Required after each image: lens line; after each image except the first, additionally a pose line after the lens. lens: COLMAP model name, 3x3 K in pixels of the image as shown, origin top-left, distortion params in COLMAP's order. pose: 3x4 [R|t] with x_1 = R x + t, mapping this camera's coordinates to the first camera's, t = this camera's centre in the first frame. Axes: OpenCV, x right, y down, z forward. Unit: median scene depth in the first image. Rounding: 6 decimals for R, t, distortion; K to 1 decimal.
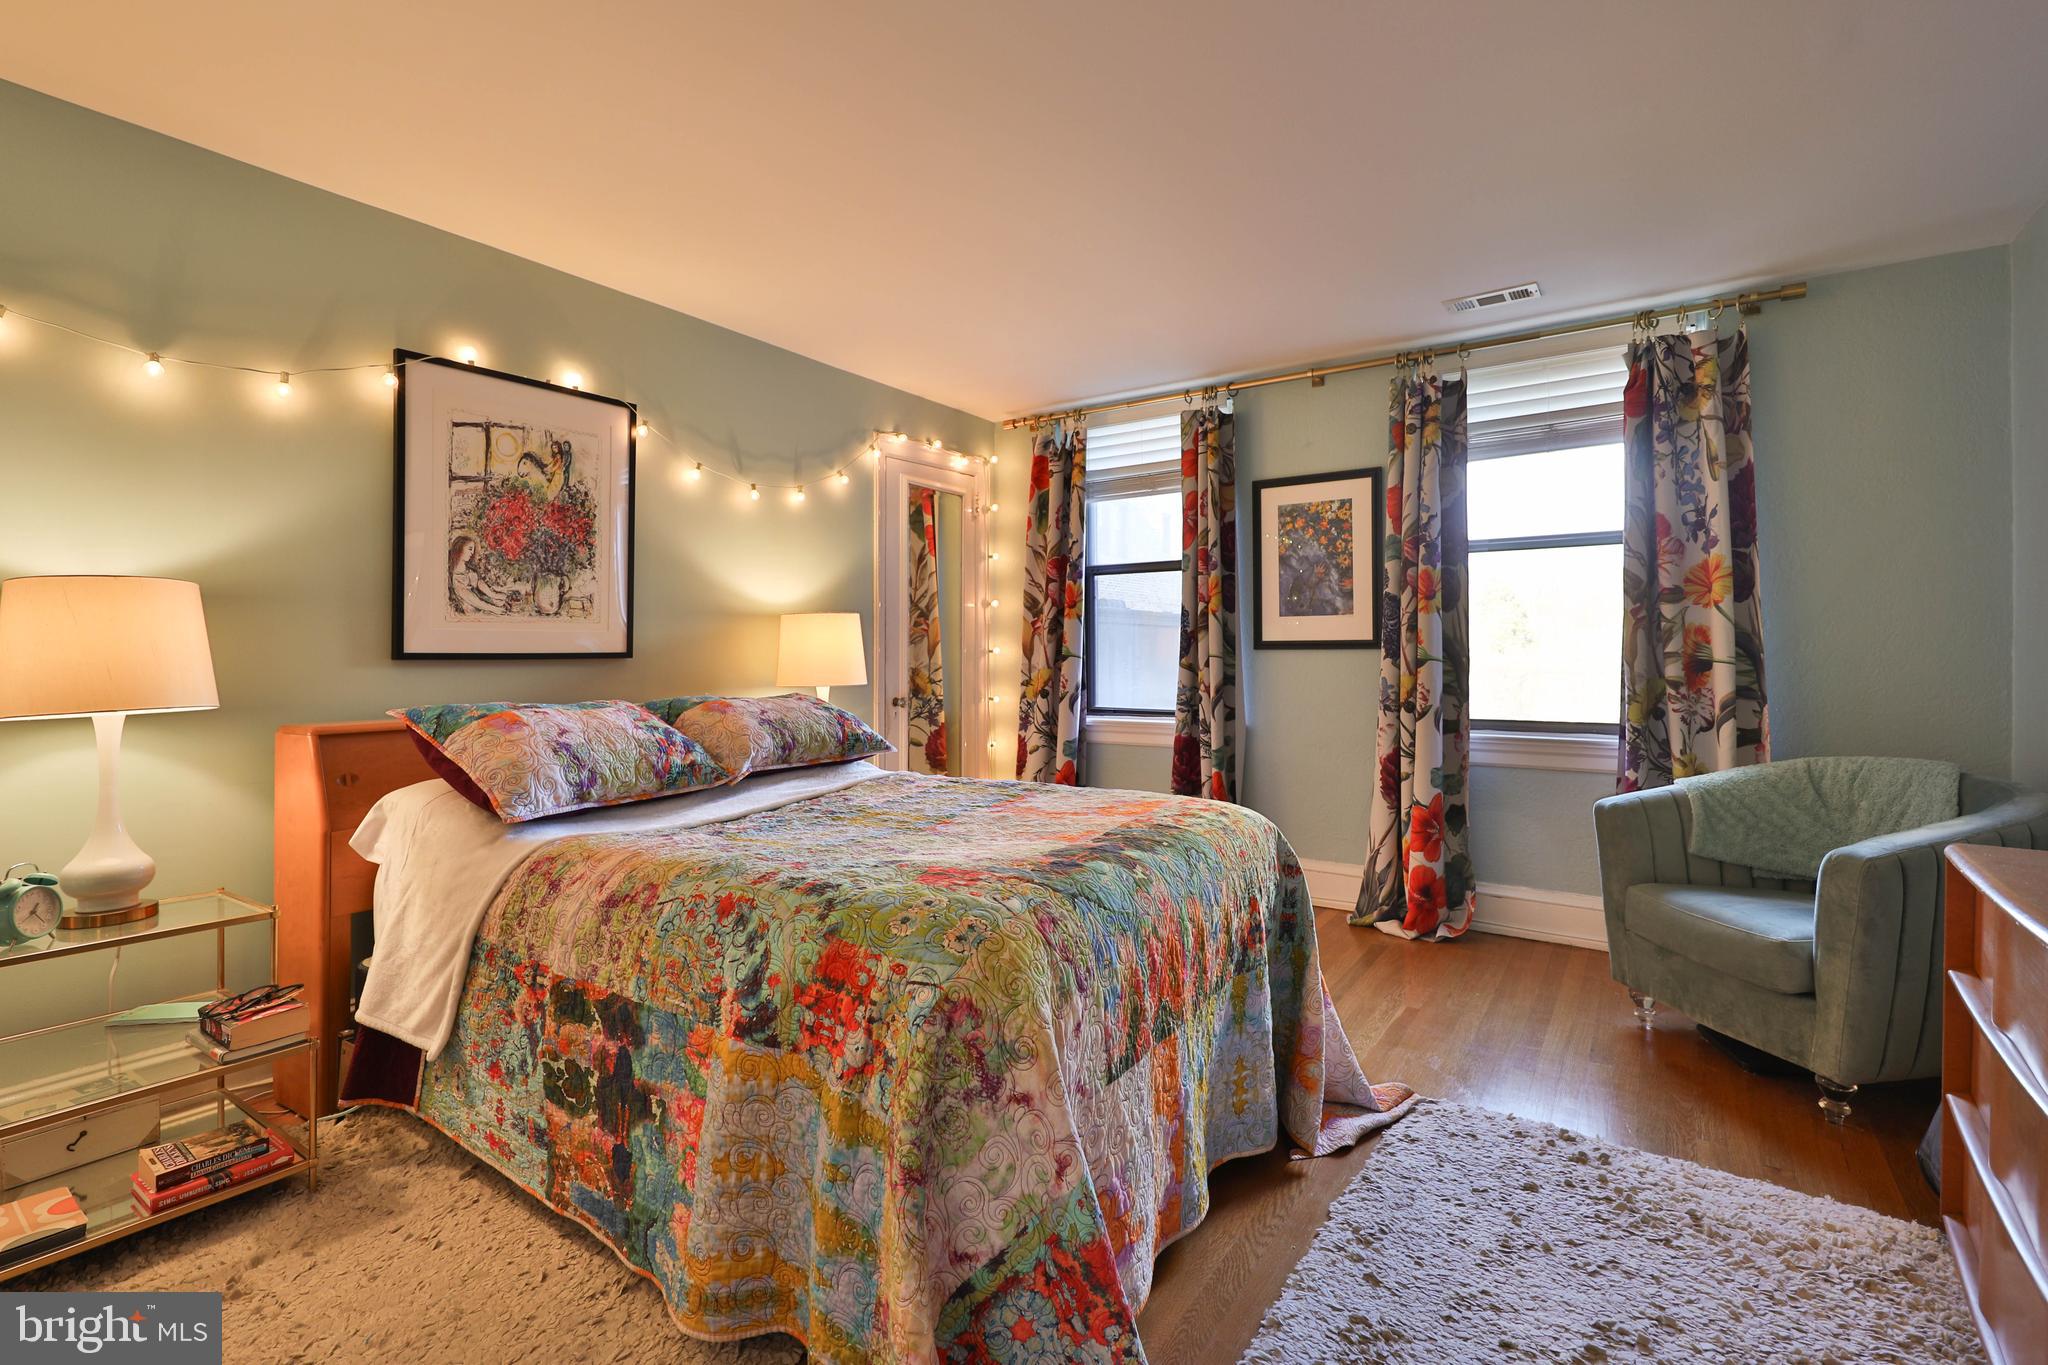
lens RADIAL K [[923.6, 0, 1011.3], [0, 923.6, 648.1], [0, 0, 1]] dist [0.016224, -0.000688]
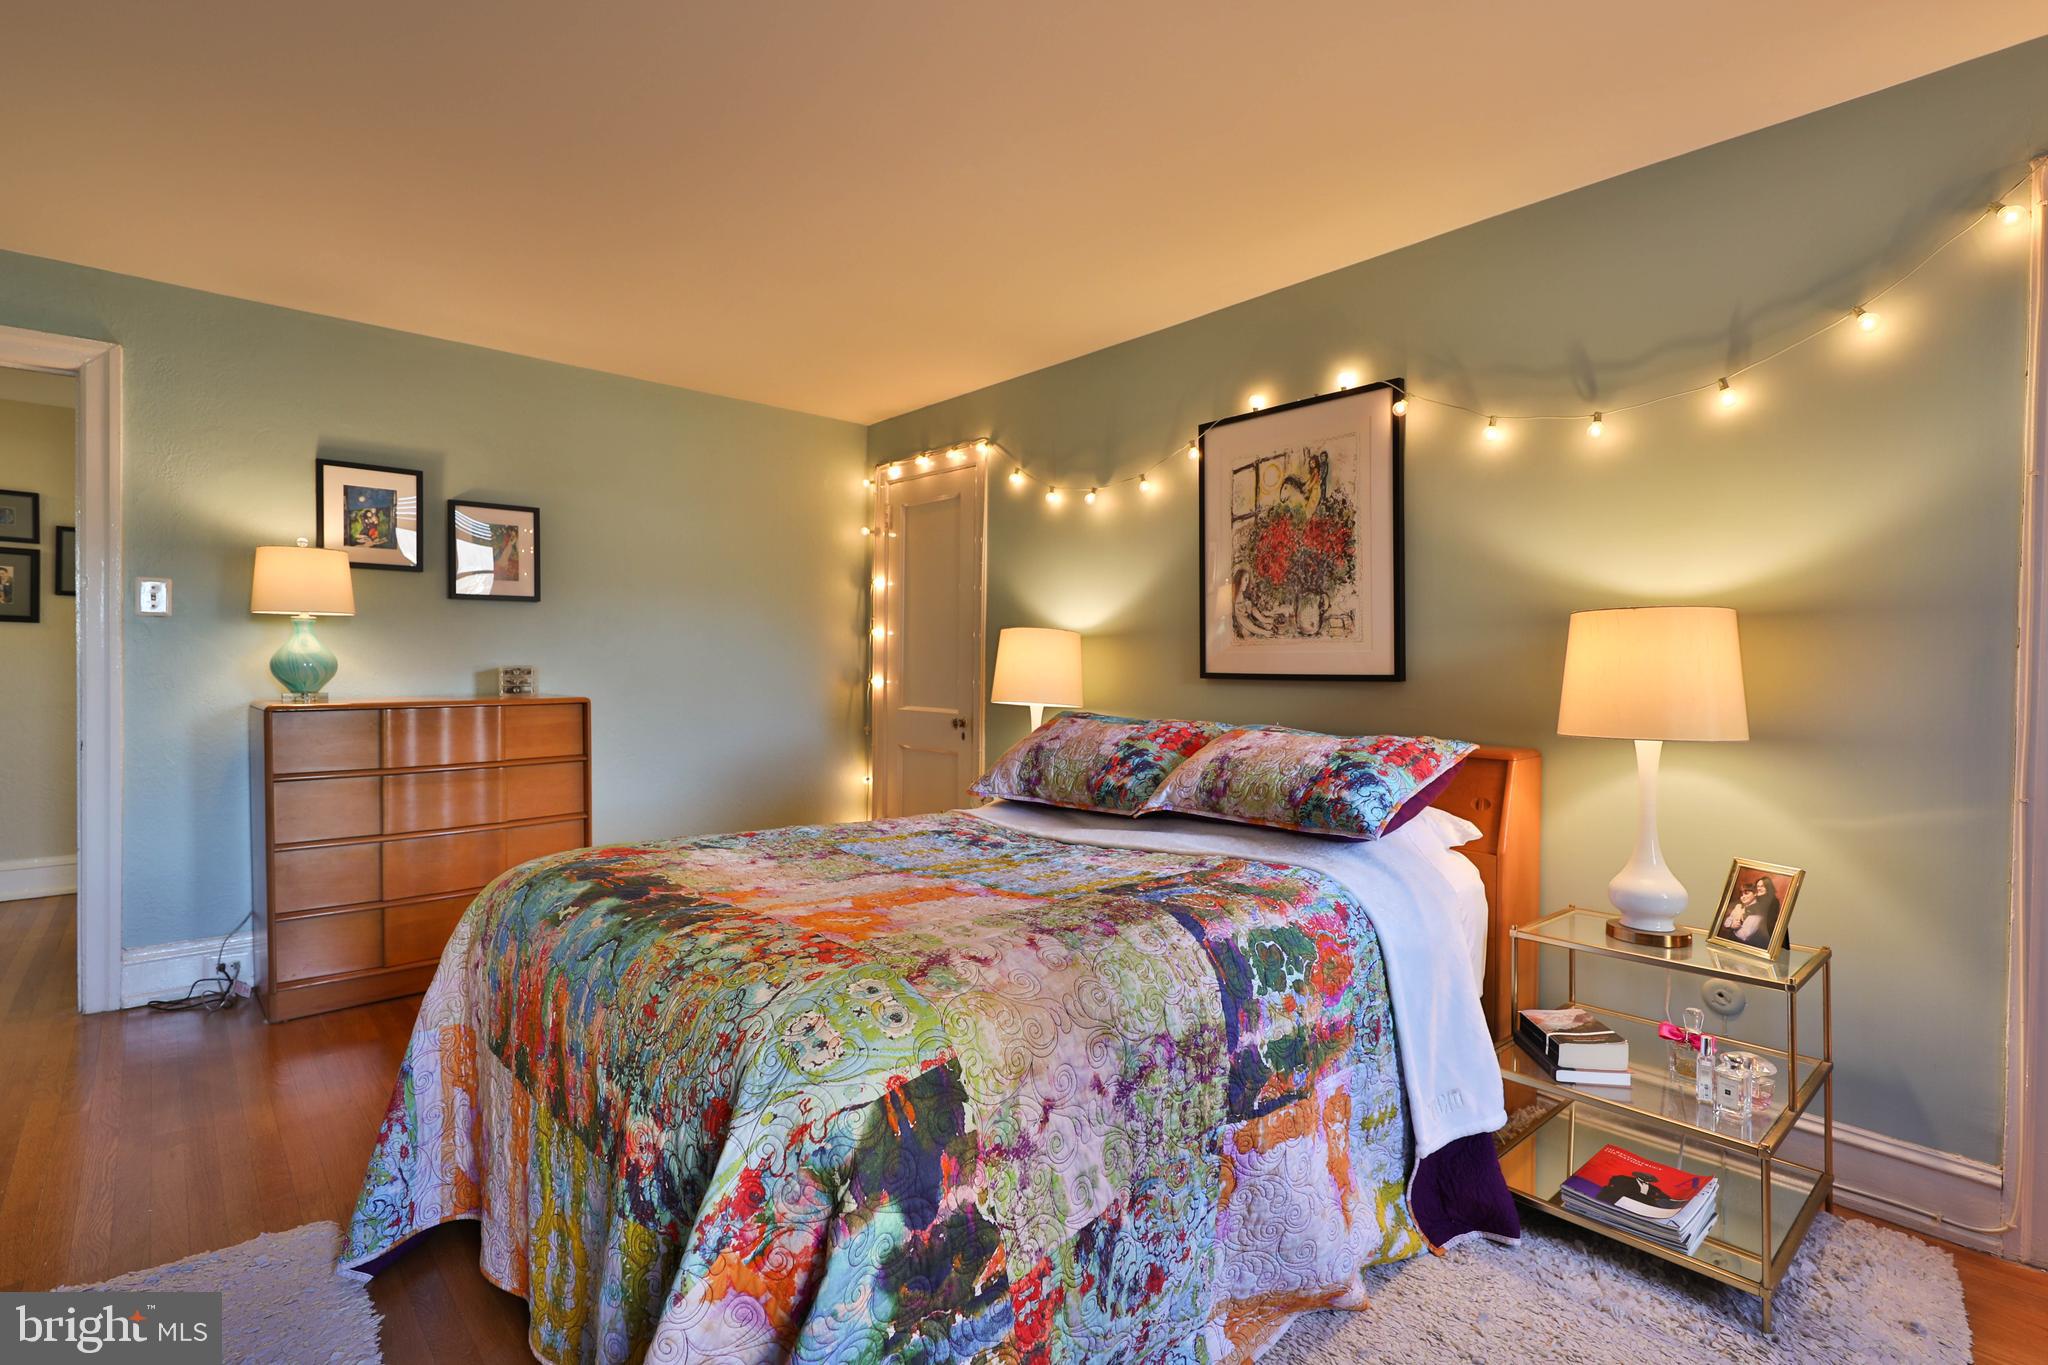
lens RADIAL K [[952.9, 0, 1021.1], [0, 952.9, 678.6], [0, 0, 1]] dist [0.008933, -0.001316]
pose [[-0.225752, 0.013551, -0.974091, 1.001935], [-0.002780, 0.999890, 0.014555, -0.007390], [0.974181, 0.005993, -0.225690, 1.689394]]
